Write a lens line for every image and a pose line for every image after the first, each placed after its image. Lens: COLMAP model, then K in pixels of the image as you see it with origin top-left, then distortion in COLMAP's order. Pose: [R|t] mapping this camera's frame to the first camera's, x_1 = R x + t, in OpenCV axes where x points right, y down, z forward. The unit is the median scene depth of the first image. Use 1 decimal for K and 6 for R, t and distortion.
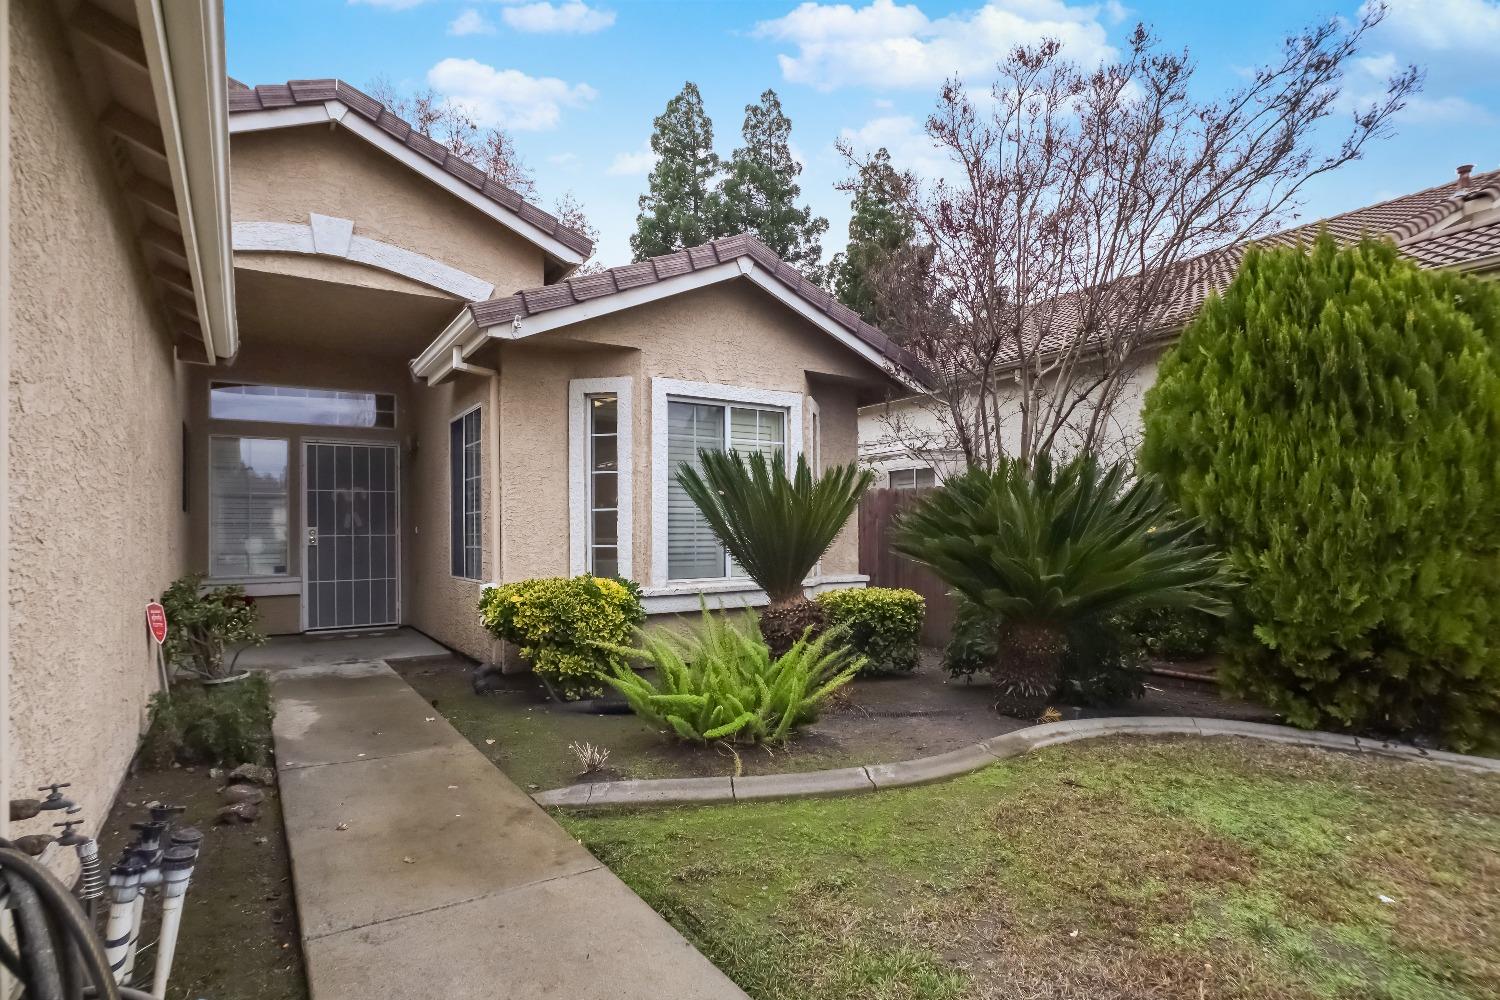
lens RADIAL K [[785.0, 0, 753.9], [0, 785.0, 523.5], [0, 0, 1]] dist [-0.017356, 0.000009]
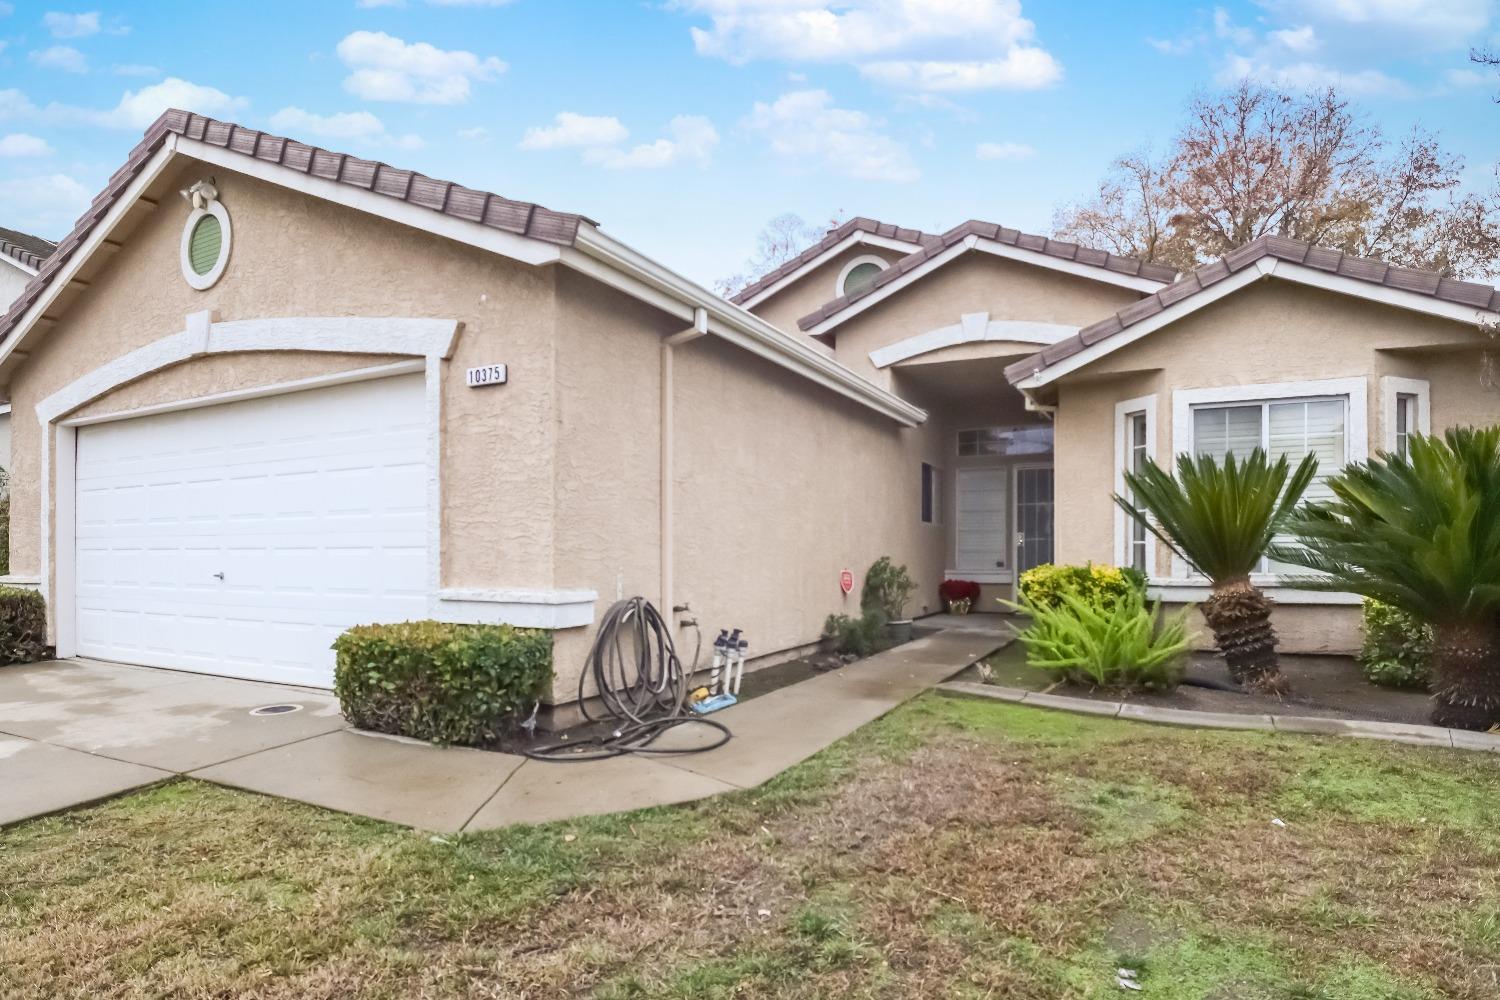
lens RADIAL K [[835.4, 0, 746.5], [0, 835.4, 546.5], [0, 0, 1]] dist [-0.041414, 0.002165]
pose [[0.484110, -0.005465, -0.874990, 0.538550], [0.016075, 0.999867, 0.002649, 0.020132], [0.874859, -0.015348, 0.484134, -0.100740]]
